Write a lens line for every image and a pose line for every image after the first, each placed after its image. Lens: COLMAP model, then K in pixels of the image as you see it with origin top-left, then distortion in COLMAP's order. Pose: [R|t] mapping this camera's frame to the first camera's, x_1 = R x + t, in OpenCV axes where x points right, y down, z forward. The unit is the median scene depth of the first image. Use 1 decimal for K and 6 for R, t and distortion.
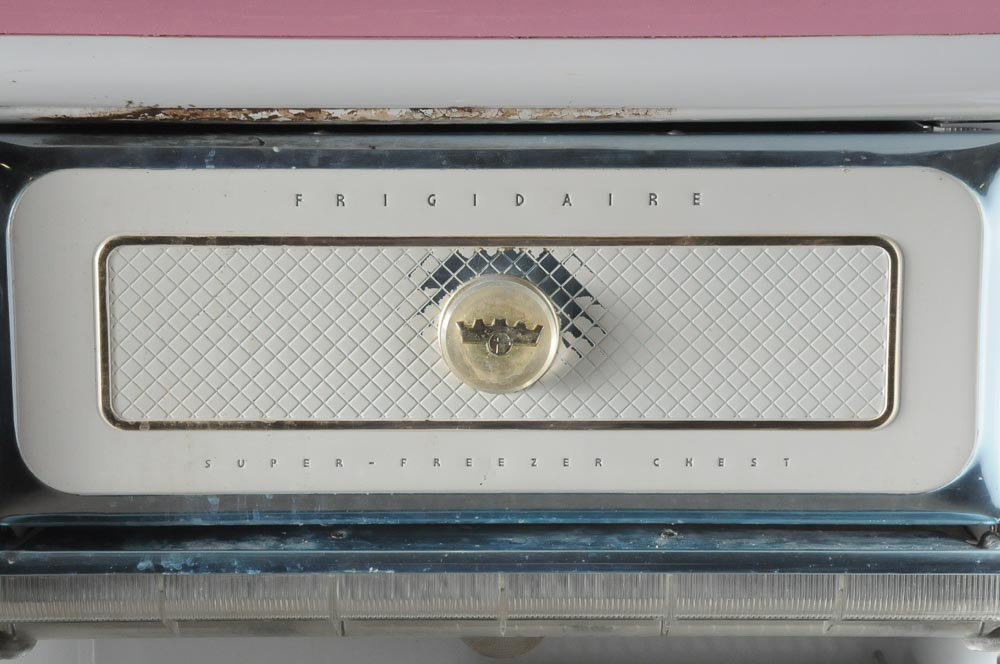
lens RADIAL K [[2361.4, 0, 502.1], [0, 2361.4, 333.9], [0, 0, 1]] dist [0.230230, 0.000000]
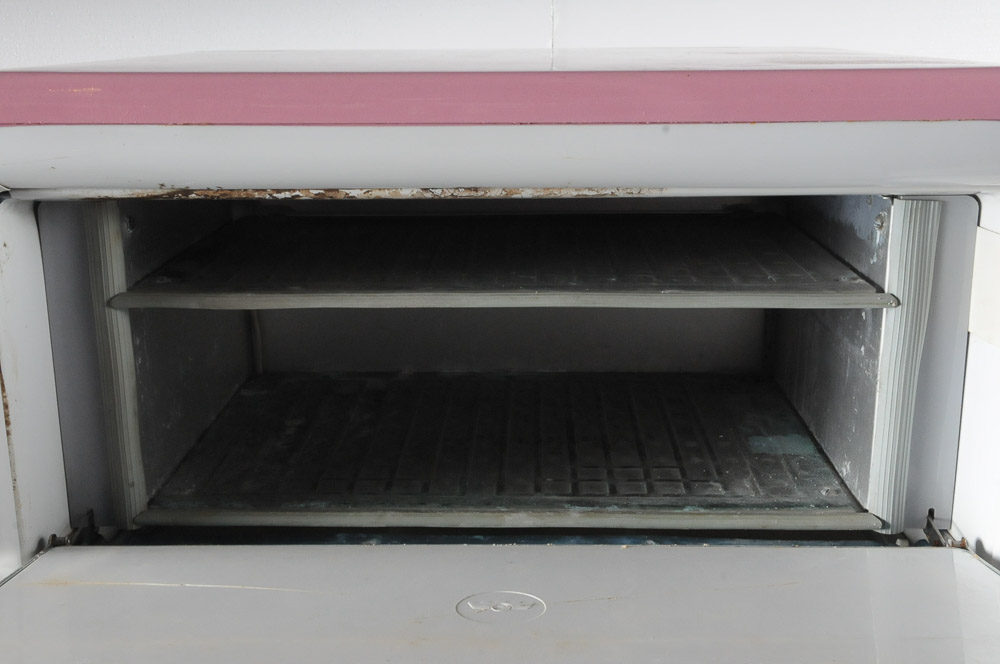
lens RADIAL K [[1134.9, 0, 496.1], [0, 1134.9, 328.8], [0, 0, 1]] dist [0.031993, 0.000000]
pose [[0.999365, 0.003866, -0.035430, 0.014297], [-0.000465, 0.995429, 0.095501, -0.081025], [0.035638, -0.095424, 0.994799, 0.478661]]
